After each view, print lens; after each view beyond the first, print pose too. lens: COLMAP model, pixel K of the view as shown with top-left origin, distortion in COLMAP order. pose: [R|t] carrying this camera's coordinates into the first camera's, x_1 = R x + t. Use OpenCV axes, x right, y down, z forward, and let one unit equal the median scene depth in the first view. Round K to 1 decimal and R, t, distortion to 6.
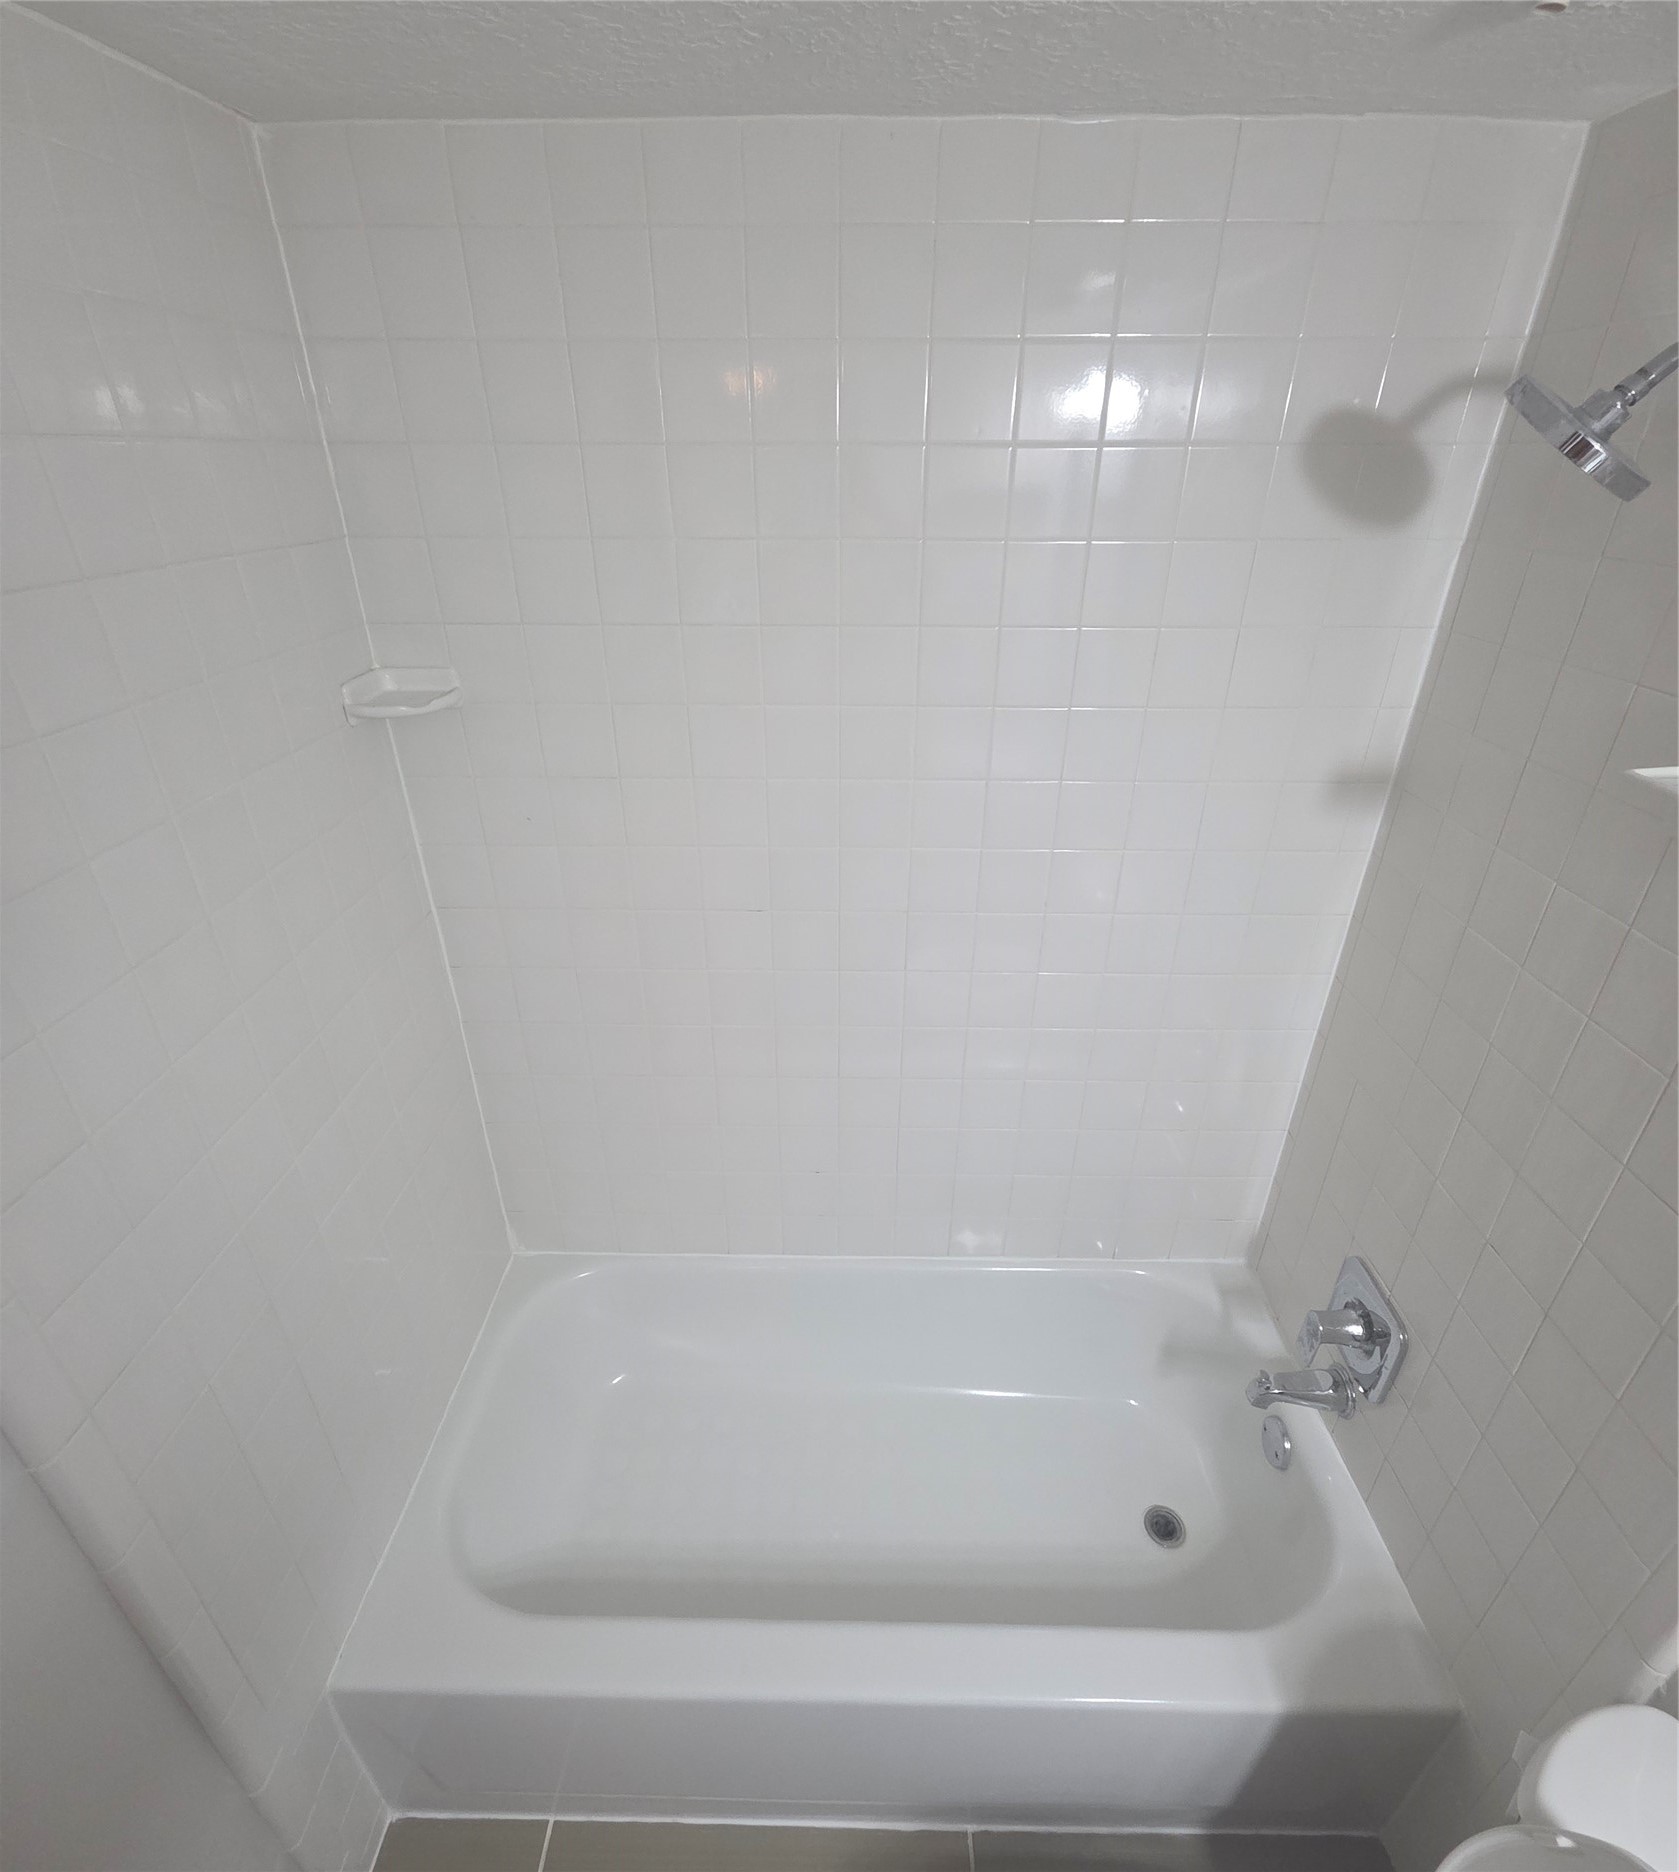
lens RADIAL K [[940.1, 0, 846.5], [0, 940.1, 989.4], [0, 0, 1]] dist [0.001703, -0.000192]
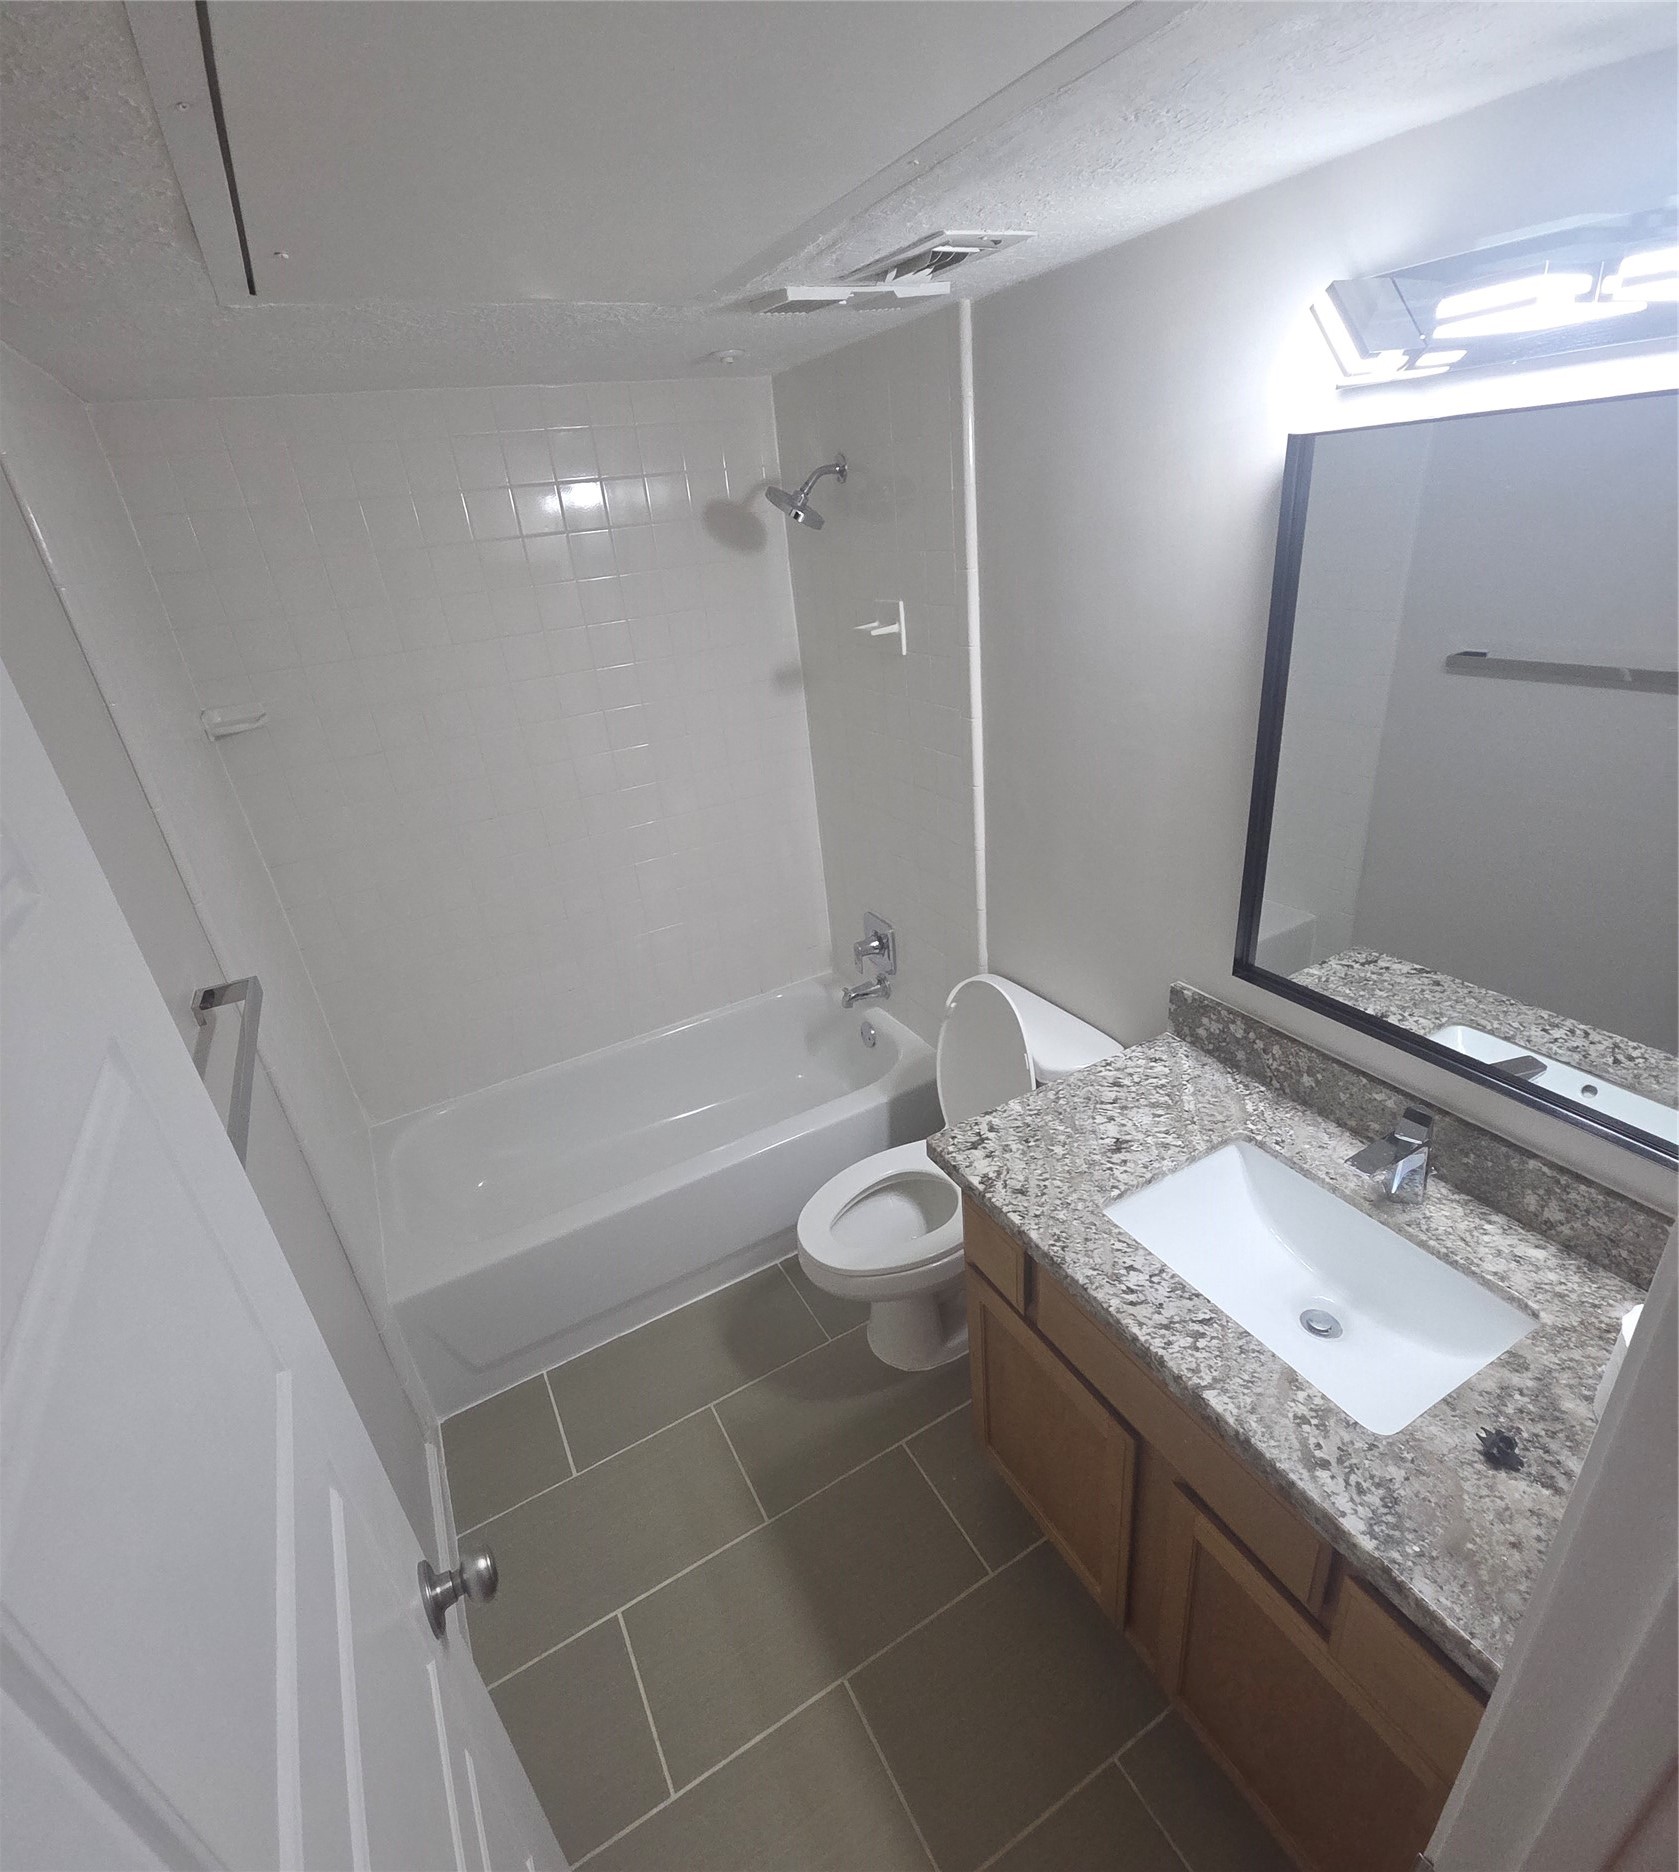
lens RADIAL K [[940.1, 0, 846.5], [0, 940.1, 989.4], [0, 0, 1]] dist [0.001703, -0.000192]
pose [[0.872999, -0.294960, 0.388420, -0.307053], [0.318664, 0.947861, 0.003573, 0.434058], [-0.369223, 0.120656, 0.921475, -0.784394]]
